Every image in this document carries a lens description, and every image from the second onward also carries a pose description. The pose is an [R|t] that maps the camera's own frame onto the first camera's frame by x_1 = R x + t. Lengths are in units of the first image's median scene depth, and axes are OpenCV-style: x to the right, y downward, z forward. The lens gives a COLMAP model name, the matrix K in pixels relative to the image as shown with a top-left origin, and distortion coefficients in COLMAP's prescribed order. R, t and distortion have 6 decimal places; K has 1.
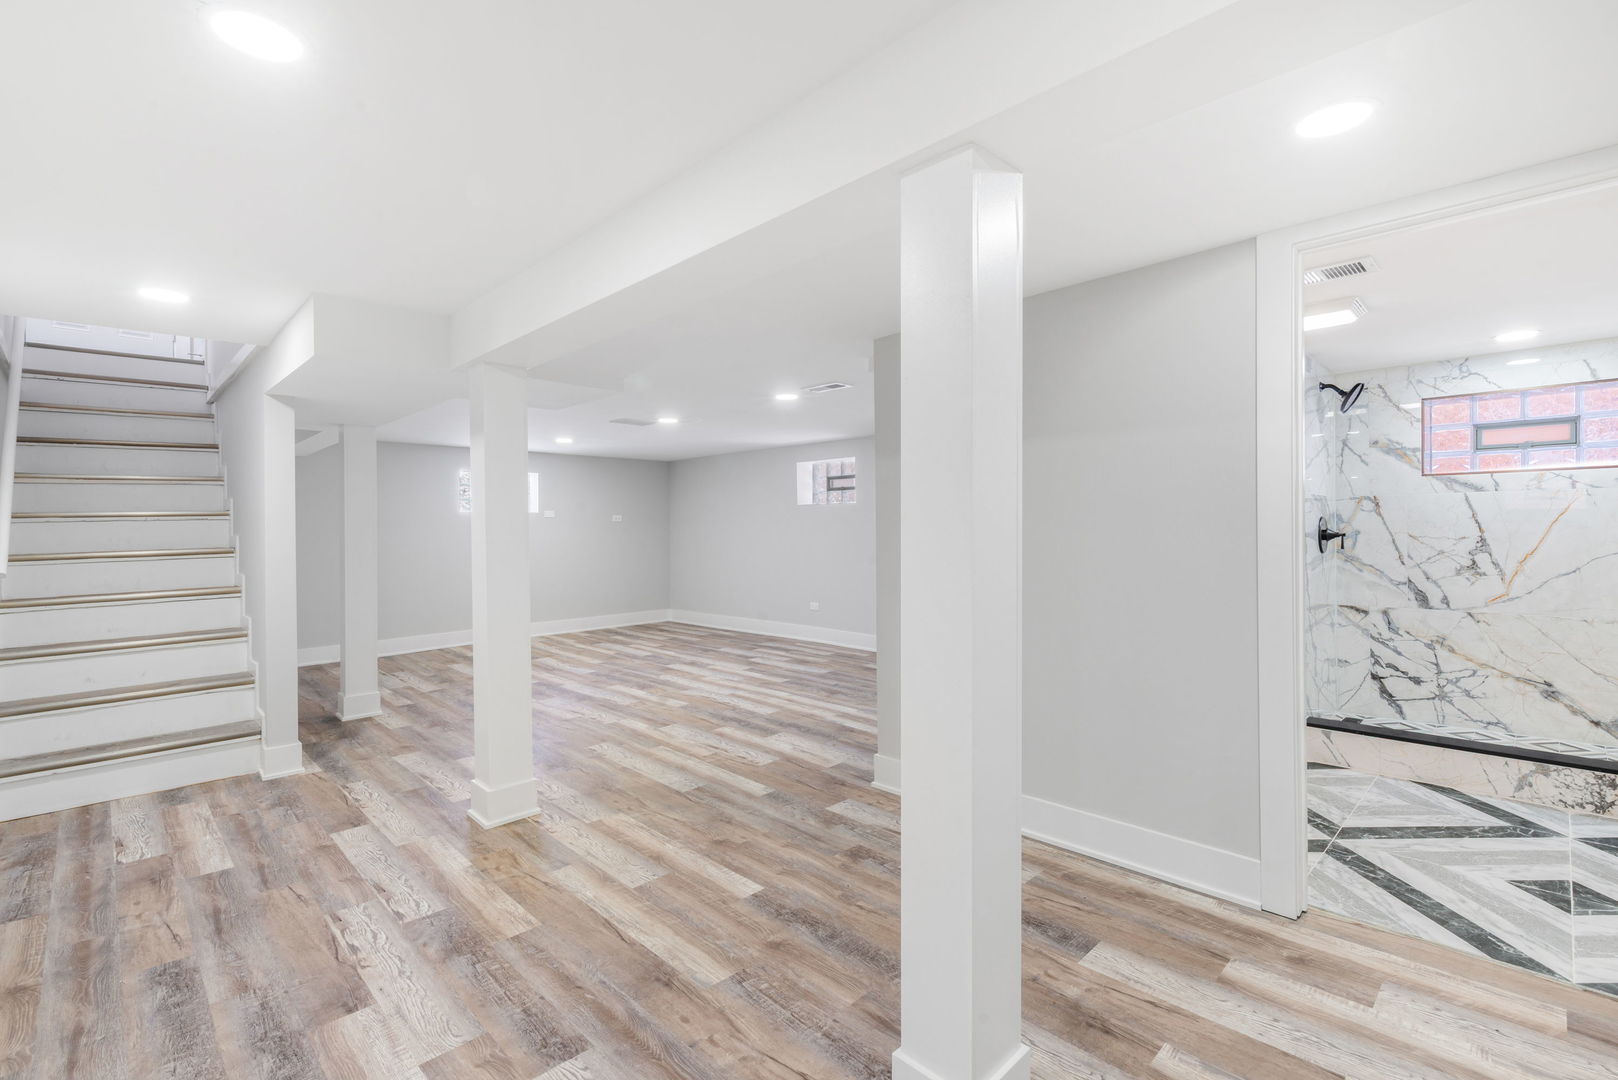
lens RADIAL K [[729.2, 0, 824.1], [0, 729.2, 536.2], [0, 0, 1]] dist [-0.002692, -0.000392]
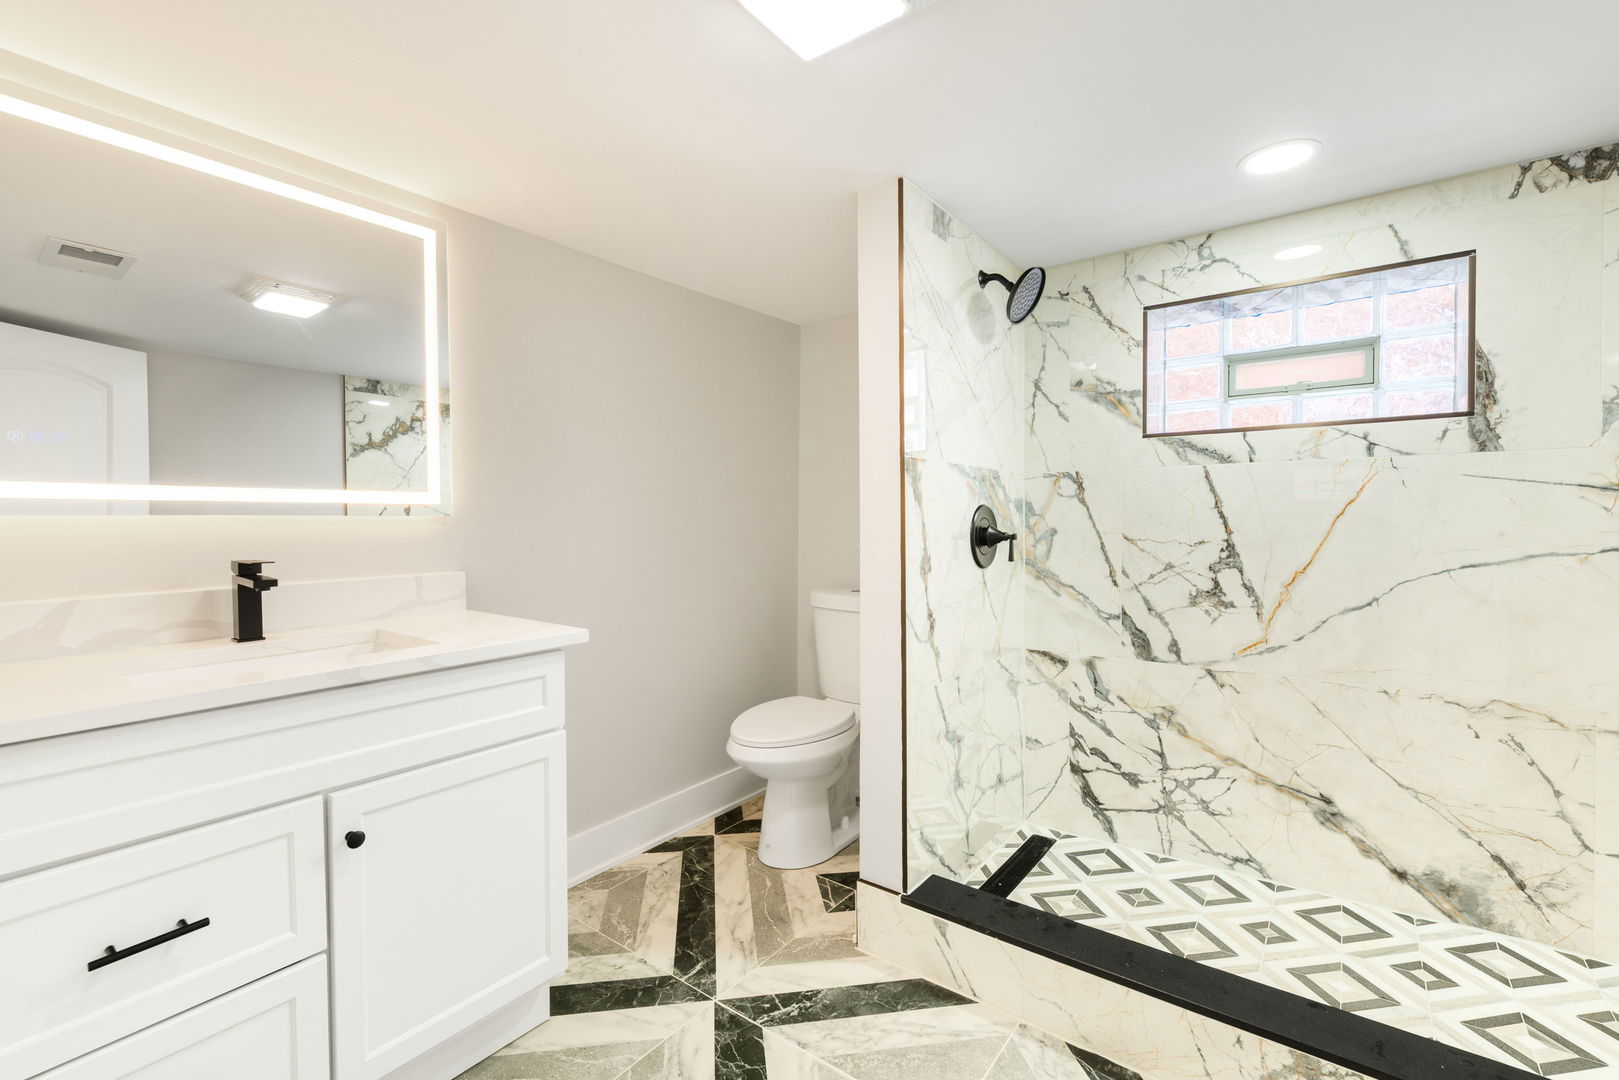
lens RADIAL K [[729.6, 0, 793.8], [0, 729.6, 534.2], [0, 0, 1]] dist [-0.002692, -0.000392]
pose [[0.989873, 0.001446, 0.141950, 0.459678], [-0.003108, 0.999929, 0.011484, -0.009871], [-0.141923, -0.011809, 0.989807, 0.454837]]
